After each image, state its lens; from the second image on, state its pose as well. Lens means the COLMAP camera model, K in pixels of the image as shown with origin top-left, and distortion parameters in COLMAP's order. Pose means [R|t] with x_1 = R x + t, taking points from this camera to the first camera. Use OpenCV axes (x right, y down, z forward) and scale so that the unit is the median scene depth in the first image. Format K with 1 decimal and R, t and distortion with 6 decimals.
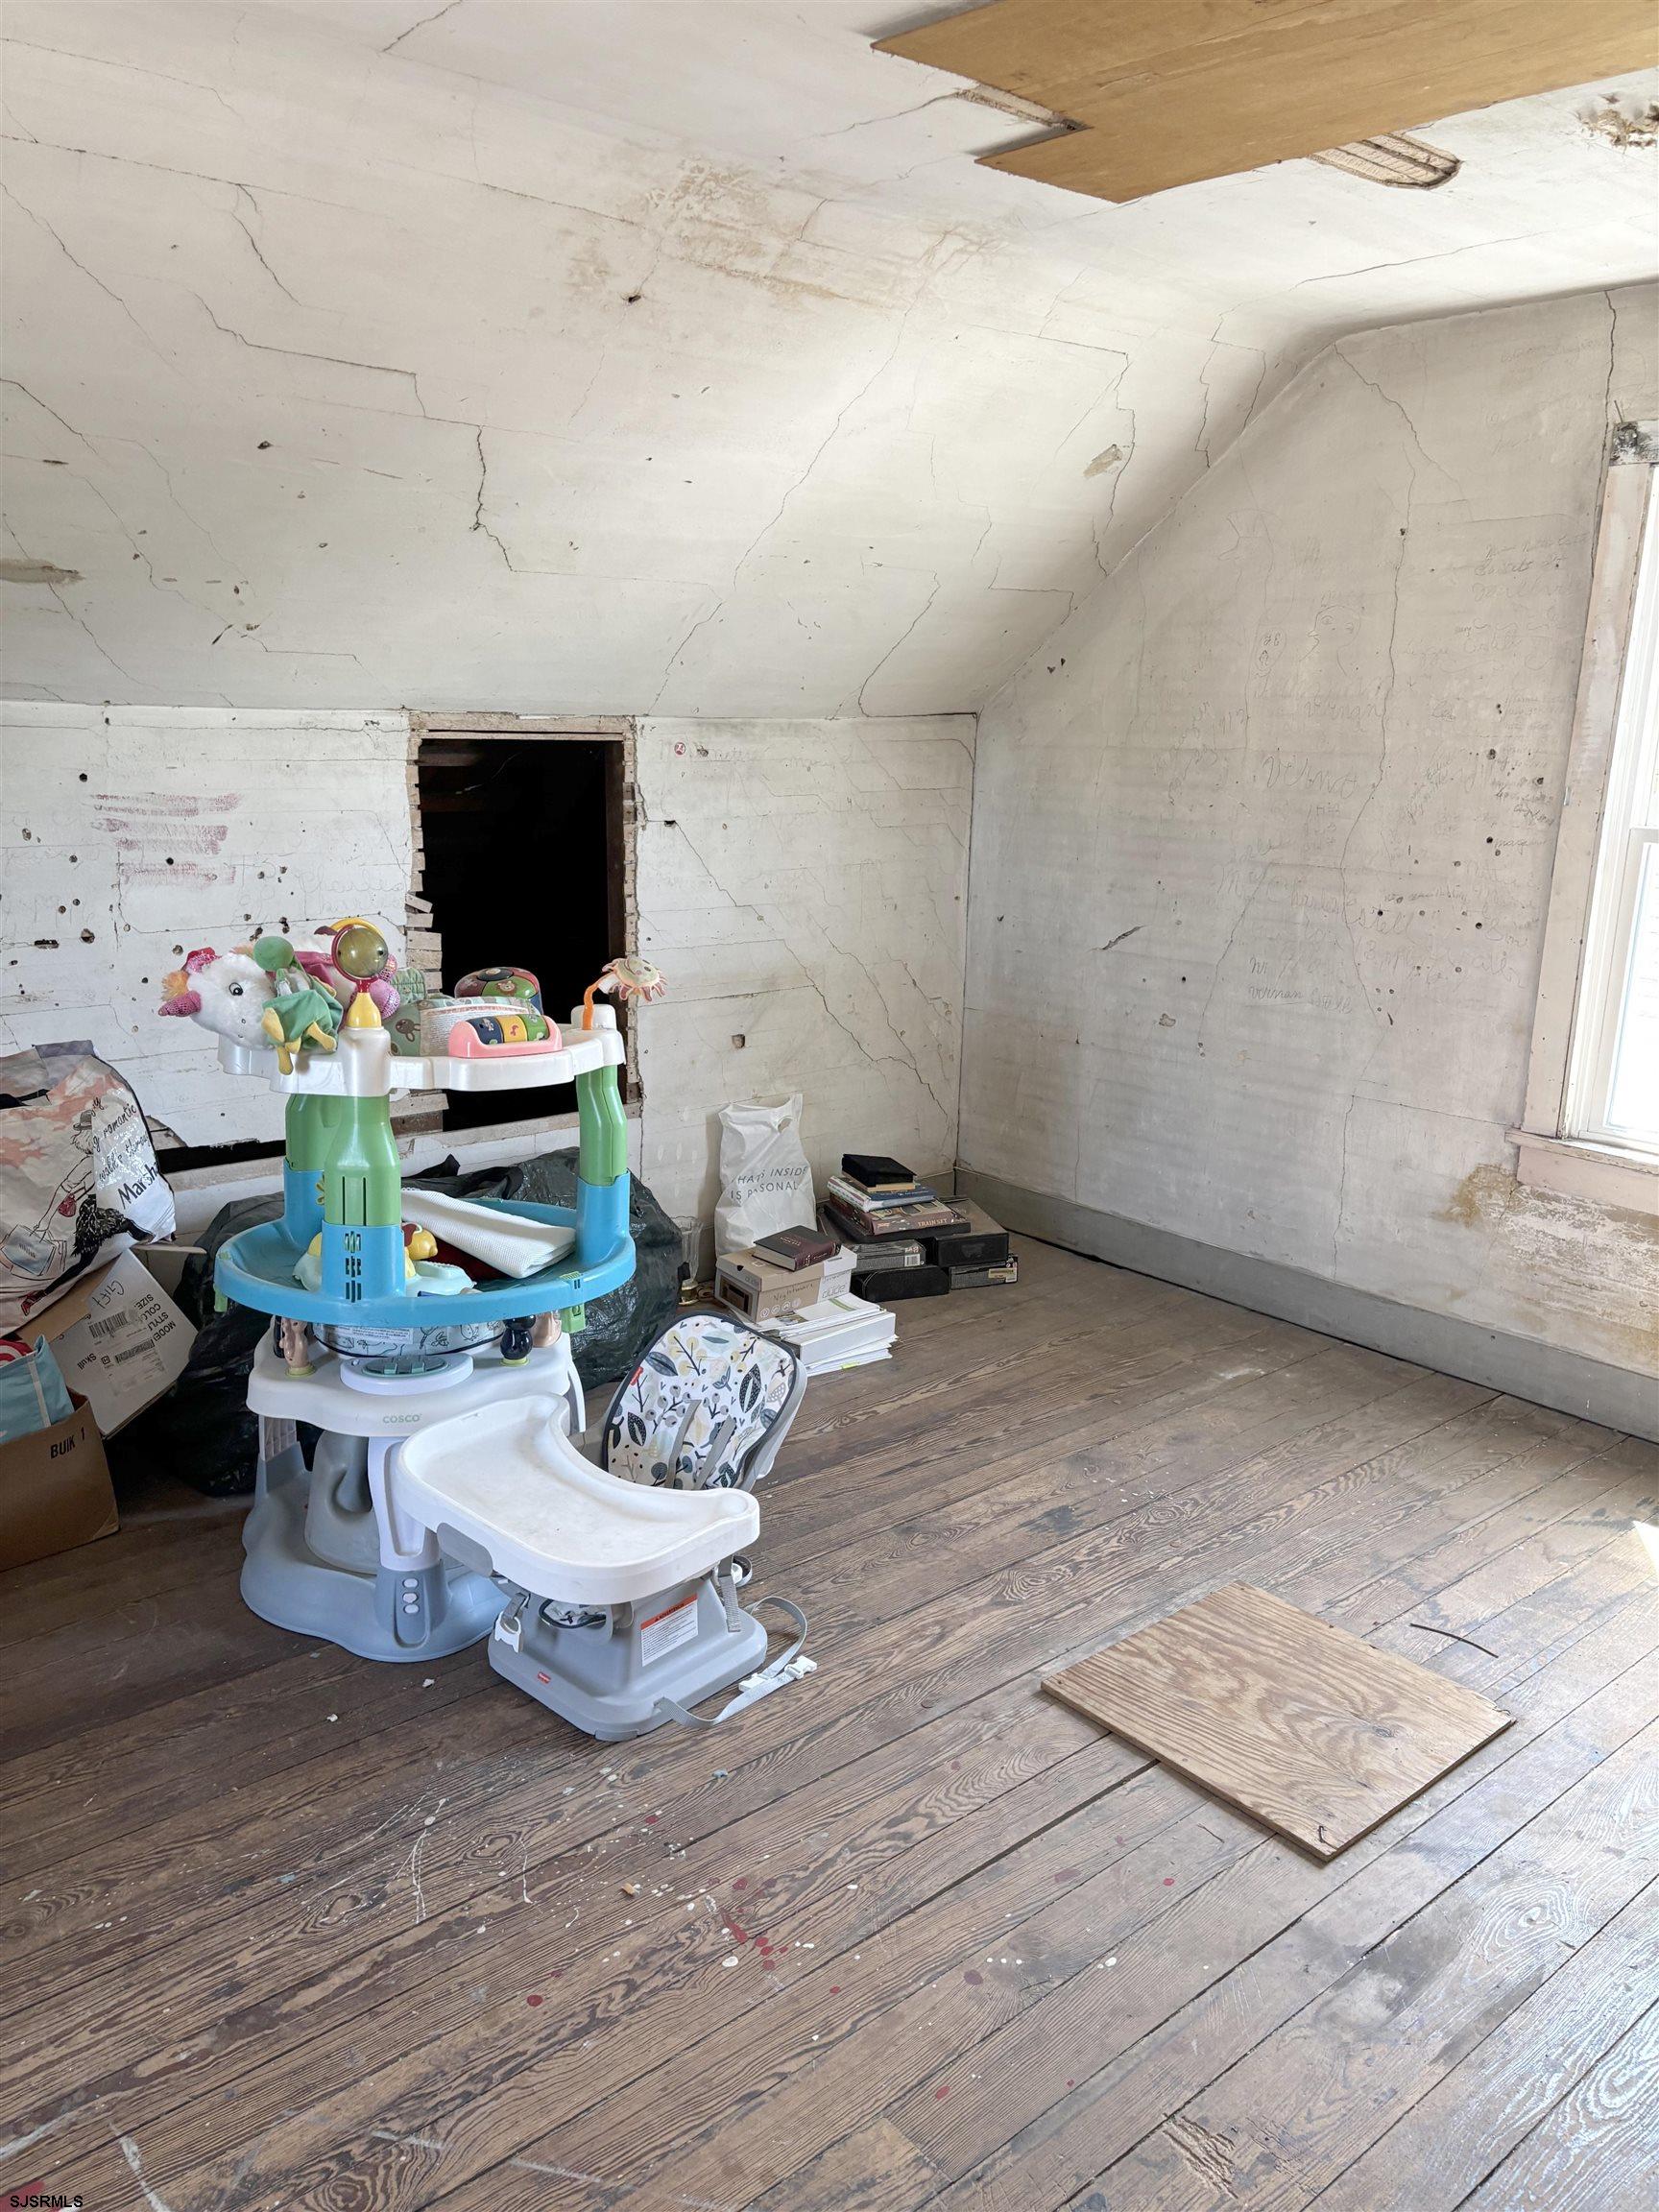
lens RADIAL K [[1671.7, 0, 825.3], [0, 1671.7, 1108.9], [0, 0, 1]] dist [-0.009629, -0.004357]
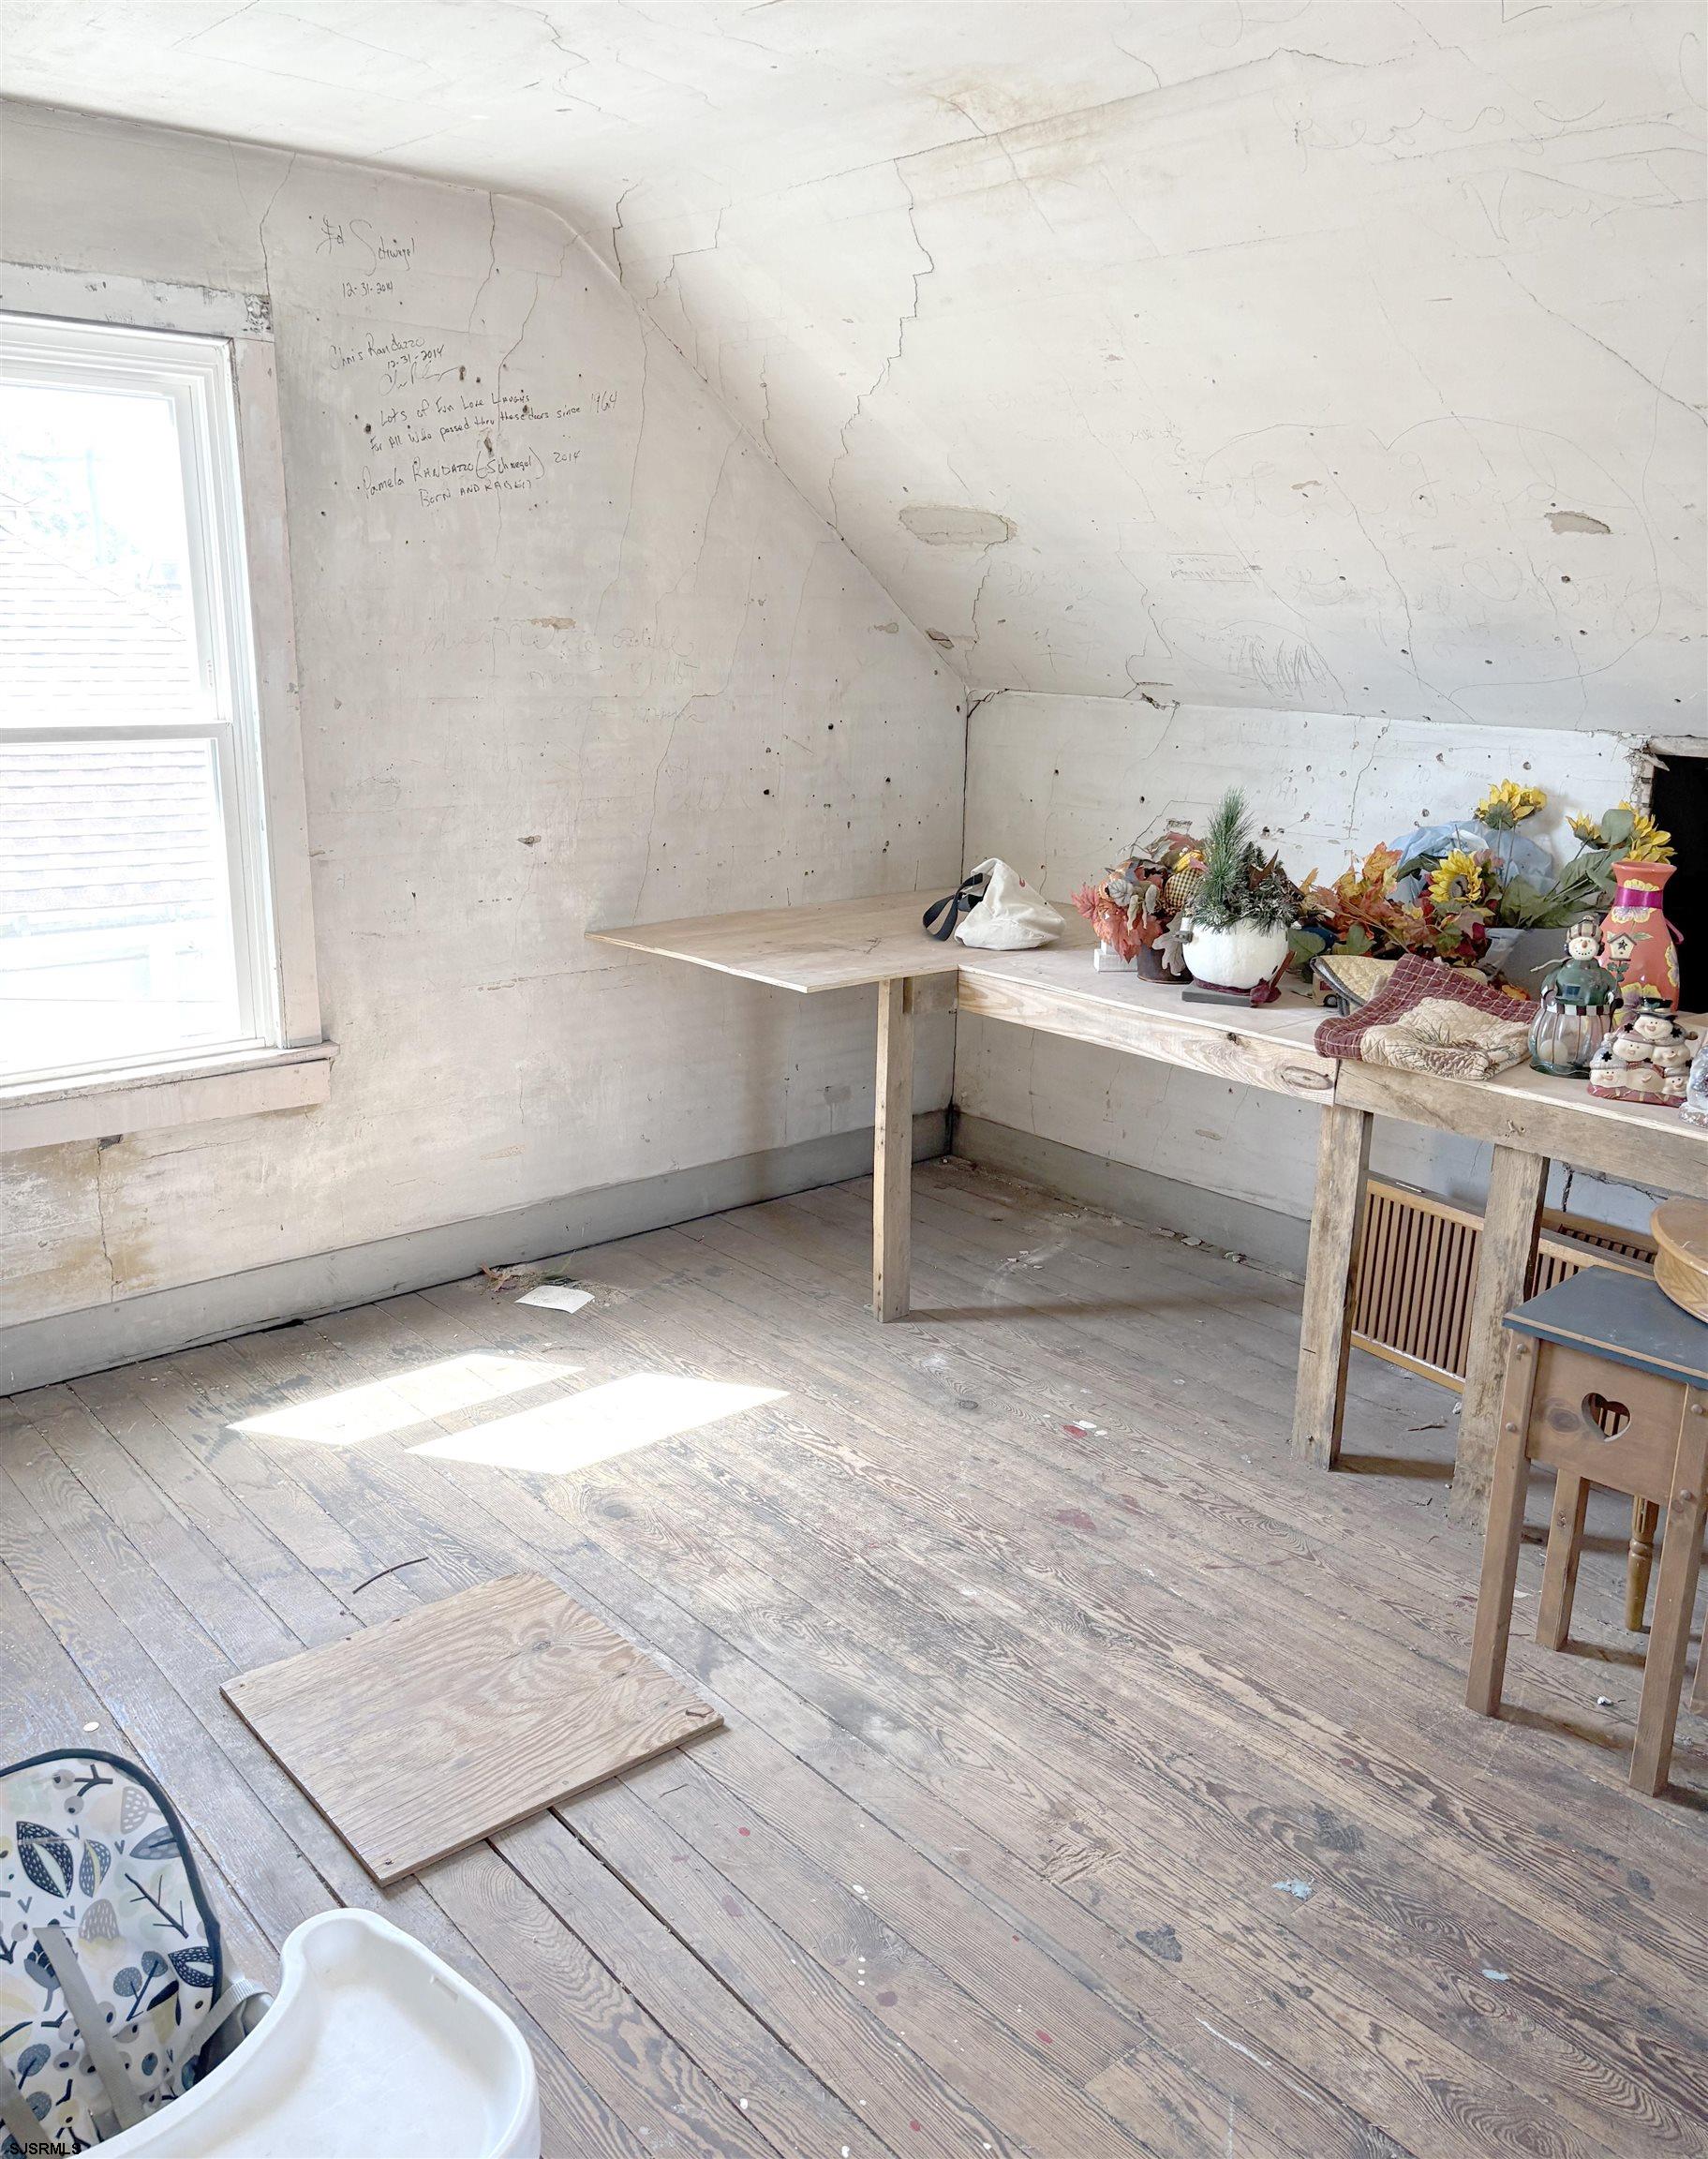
lens RADIAL K [[1691.4, 0, 850.7], [0, 1691.4, 1083.8], [0, 0, 1]] dist [-0.003371, -0.003497]
pose [[-0.006957, -0.281823, 0.959441, -0.607702], [0.213149, 0.936996, 0.276776, -0.204302], [-0.976995, 0.206430, 0.053552, 0.775959]]
